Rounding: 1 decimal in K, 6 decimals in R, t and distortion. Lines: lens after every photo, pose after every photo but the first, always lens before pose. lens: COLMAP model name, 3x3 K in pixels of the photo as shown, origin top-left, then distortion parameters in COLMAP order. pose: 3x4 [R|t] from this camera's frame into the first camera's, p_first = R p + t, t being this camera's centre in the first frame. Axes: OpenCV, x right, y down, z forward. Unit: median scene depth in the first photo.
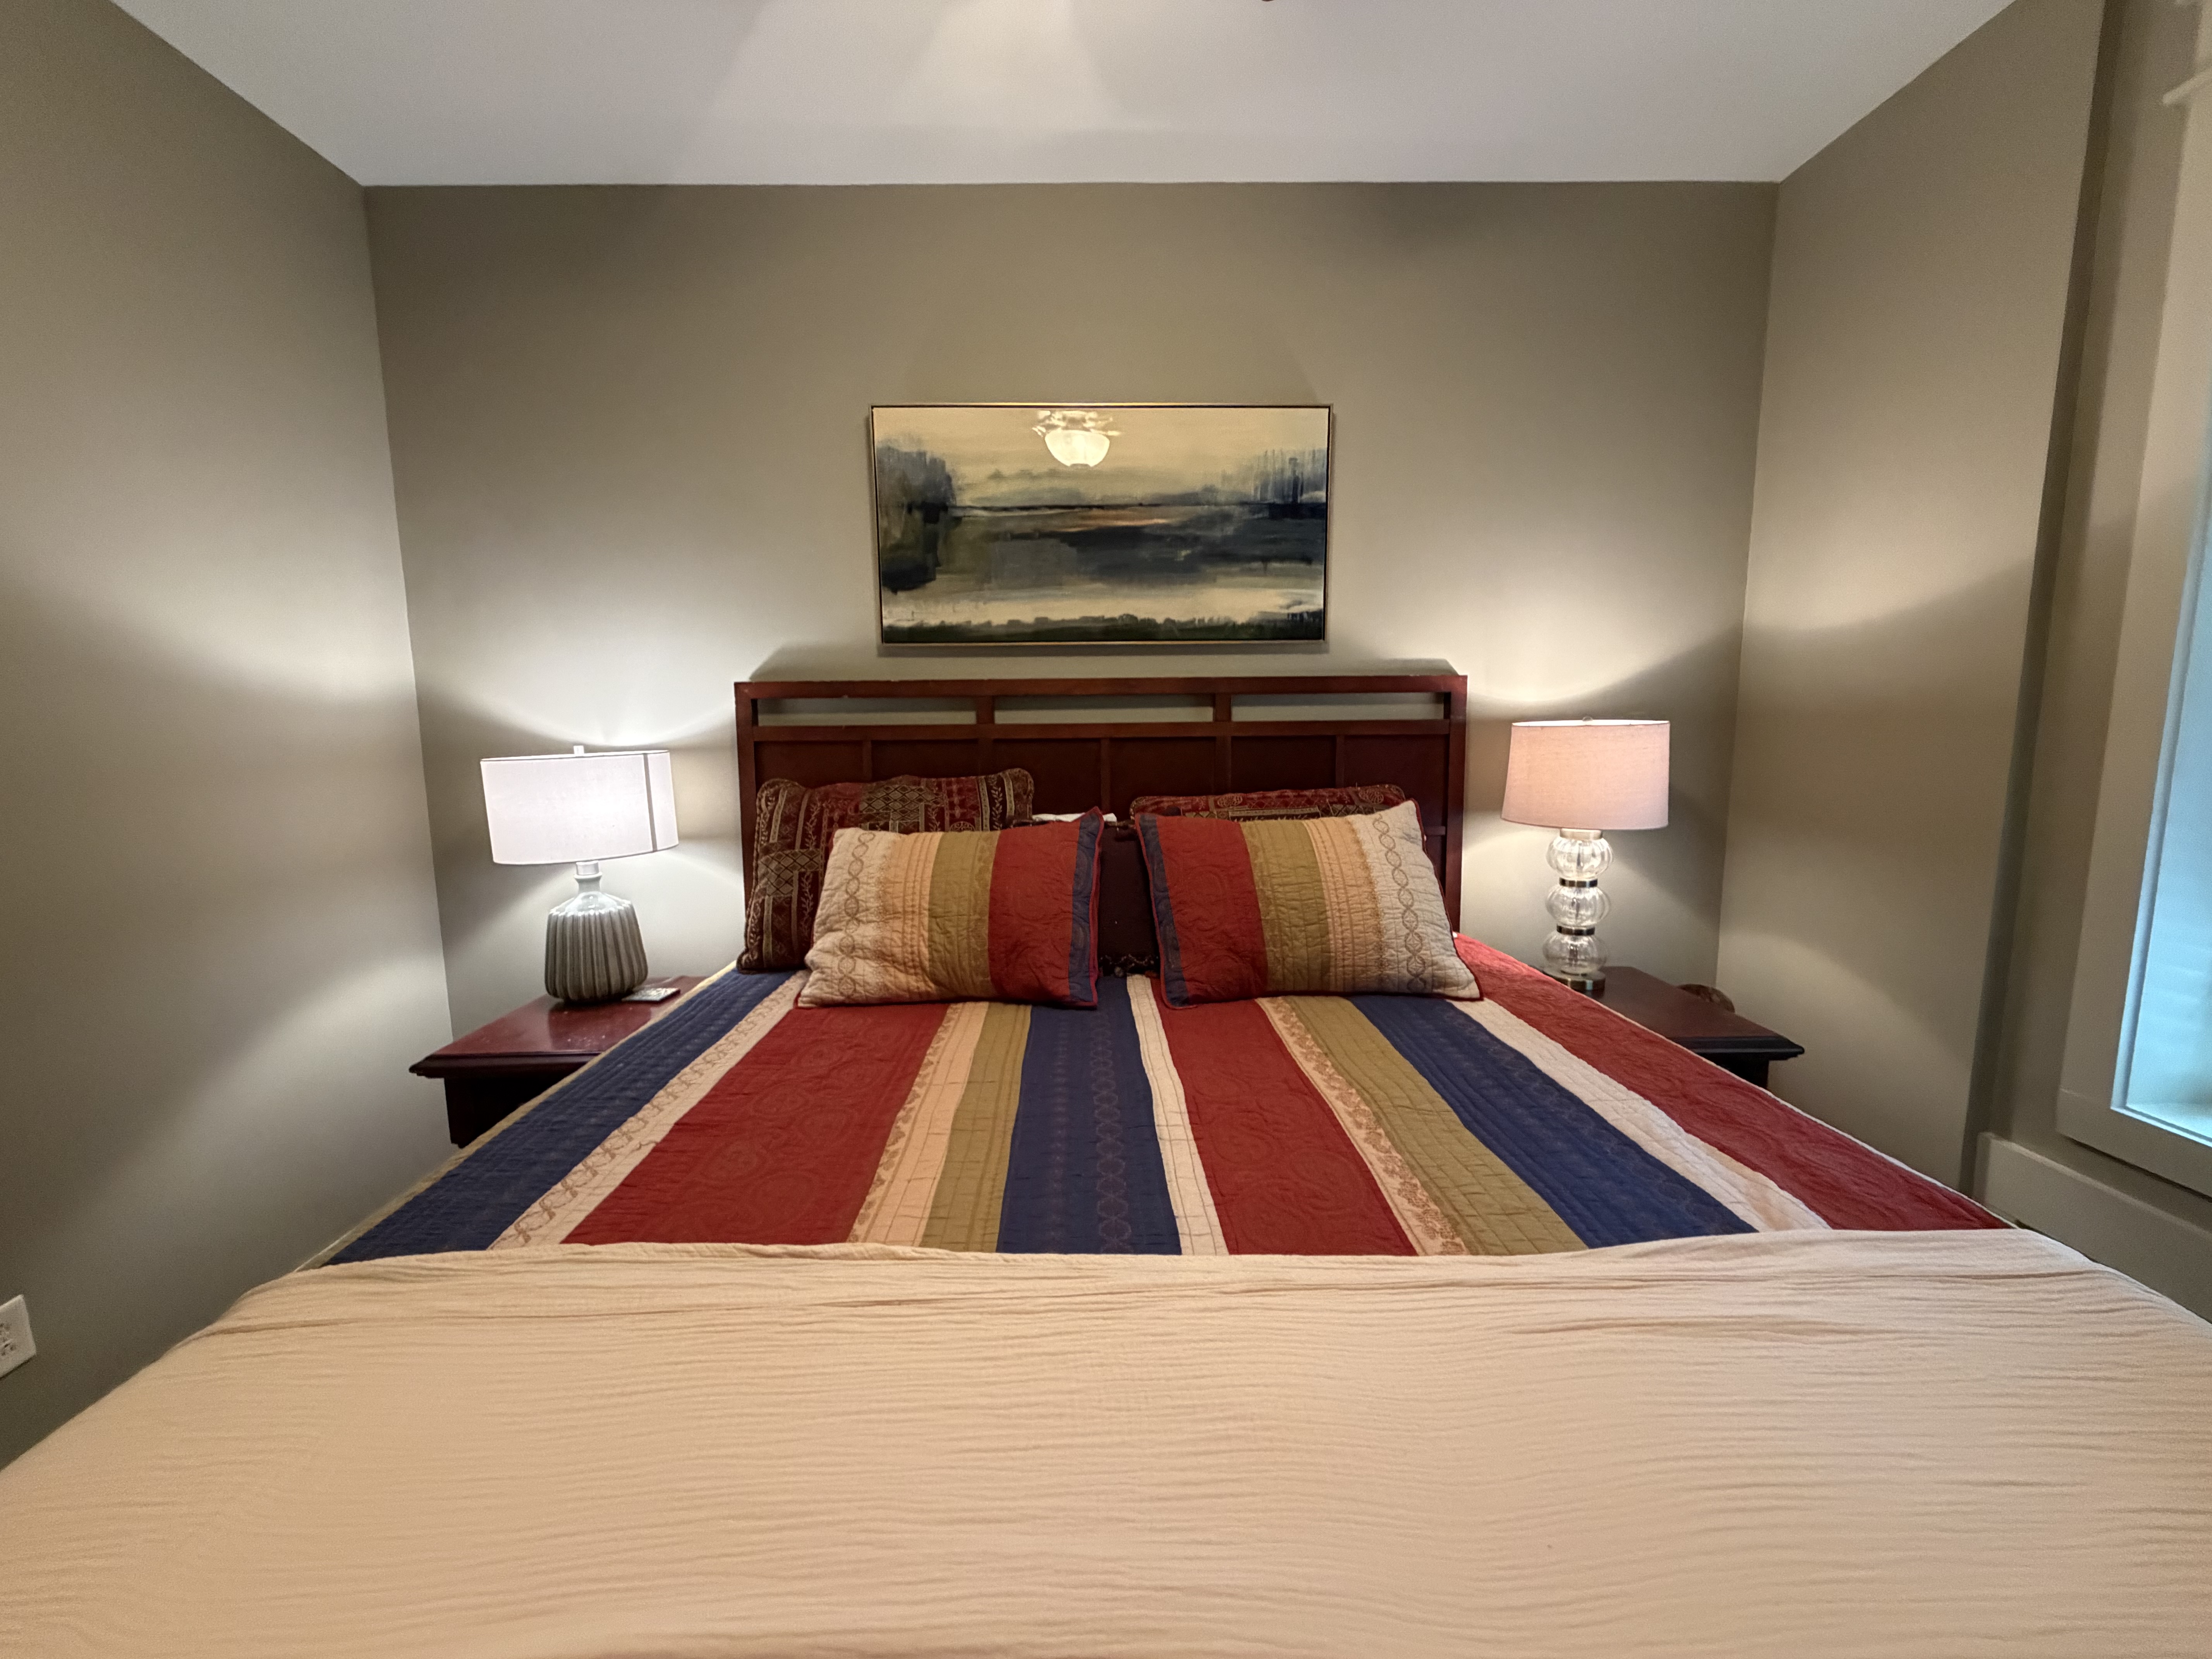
lens RADIAL K [[880.0, 0, 1106.0], [0, 880.0, 829.5], [0, 0, 1]] dist [-0.000211, -0.000126]
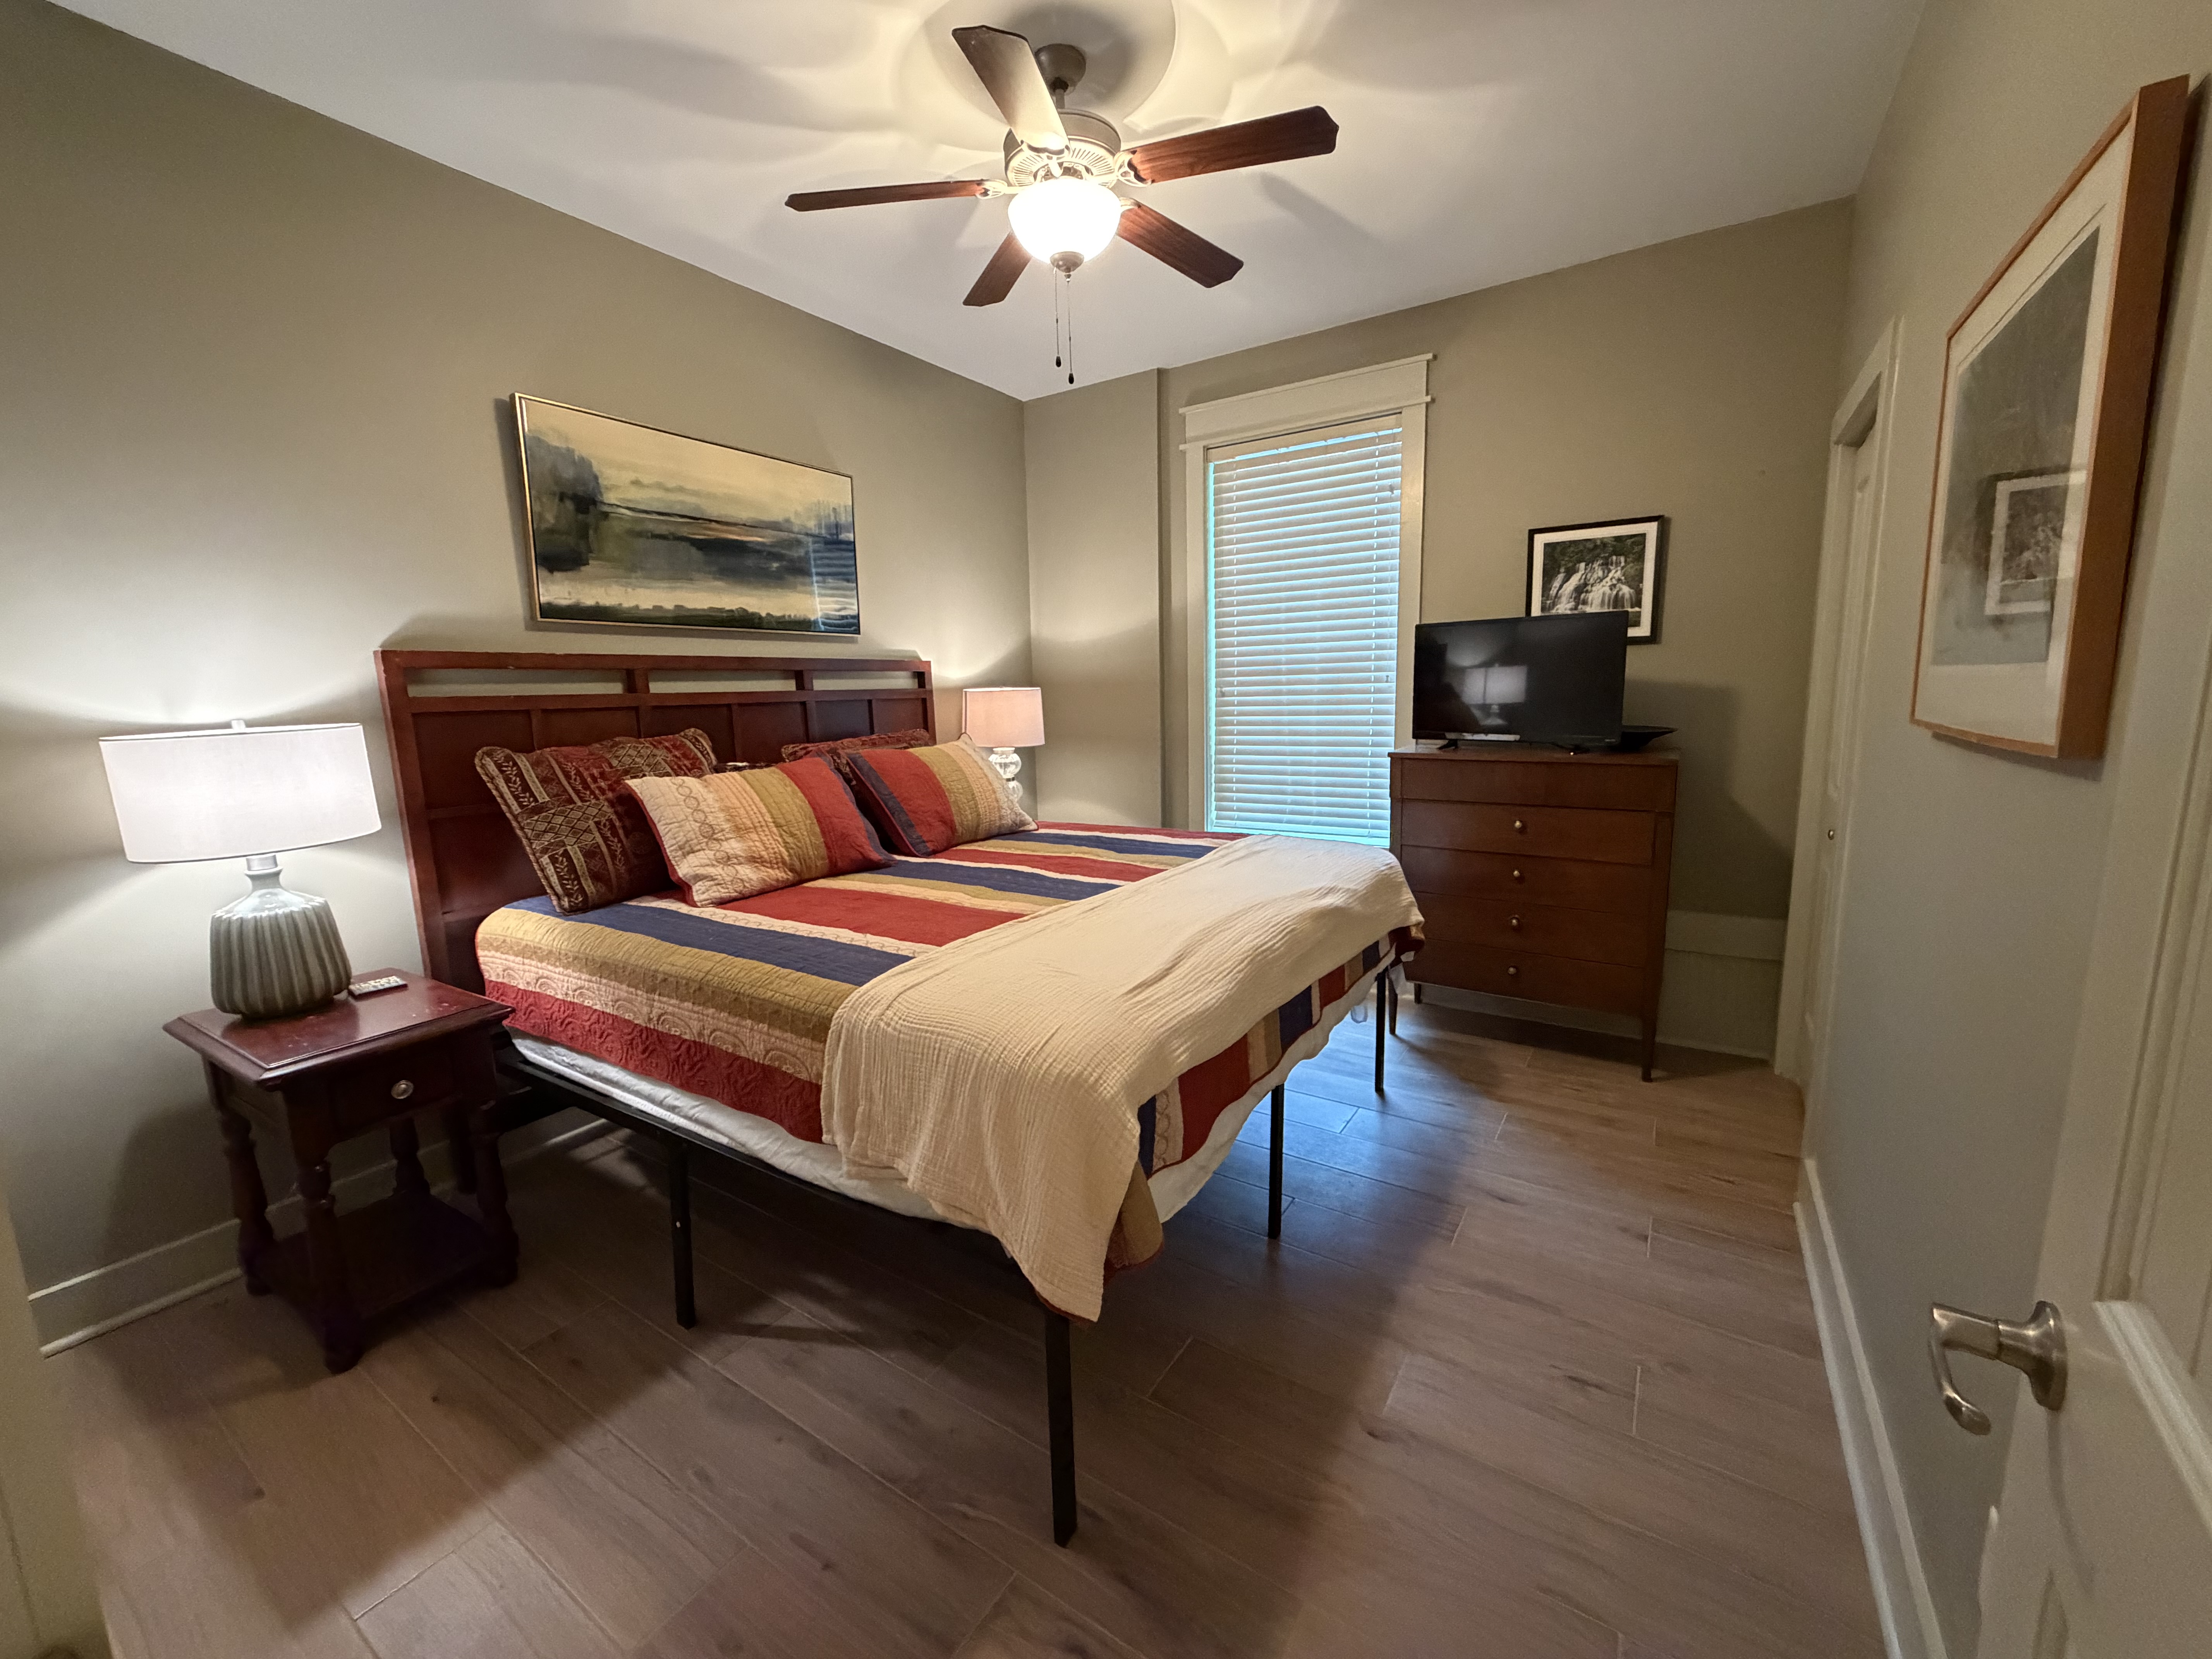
lens RADIAL K [[880.0, 0, 1106.0], [0, 880.0, 829.5], [0, 0, 1]] dist [-0.000211, -0.000126]
pose [[0.555583, -0.134448, 0.820519, -0.799480], [0.120132, 0.989465, 0.080788, 0.040295], [-0.822737, 0.053686, 0.565882, -0.164285]]
